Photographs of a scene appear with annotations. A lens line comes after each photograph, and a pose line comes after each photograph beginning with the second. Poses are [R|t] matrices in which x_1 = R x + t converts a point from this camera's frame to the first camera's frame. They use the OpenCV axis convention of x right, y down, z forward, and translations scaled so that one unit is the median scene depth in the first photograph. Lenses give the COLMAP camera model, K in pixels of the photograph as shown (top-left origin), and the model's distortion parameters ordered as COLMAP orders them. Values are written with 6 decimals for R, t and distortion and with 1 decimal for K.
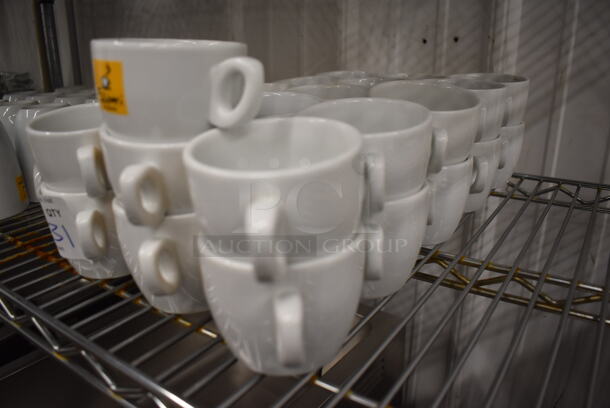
lens RADIAL K [[464.5, 0, 305.0], [0, 464.5, 204.0], [0, 0, 1]] dist [-0.122278, 0.045420]
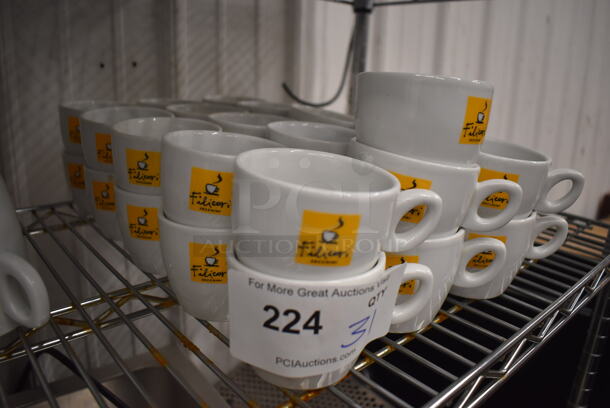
lens RADIAL K [[452.2, 0, 319.0], [0, 452.2, 202.2], [0, 0, 1]] dist [-0.077455, -0.002742]
pose [[0.207822, -0.253557, 0.944732, -0.593478], [0.281093, 0.940562, 0.190603, -0.143042], [-0.936908, 0.225946, 0.266743, 0.409139]]
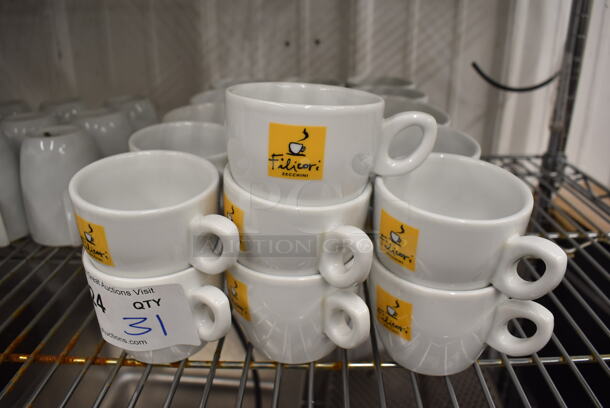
lens RADIAL K [[464.5, 0, 305.0], [0, 464.5, 204.0], [0, 0, 1]] dist [-0.122278, 0.045420]
pose [[0.837431, -0.195981, 0.510197, -0.329611], [0.172129, 0.980566, 0.094133, -0.087309], [-0.518730, 0.008990, 0.854891, 0.069191]]
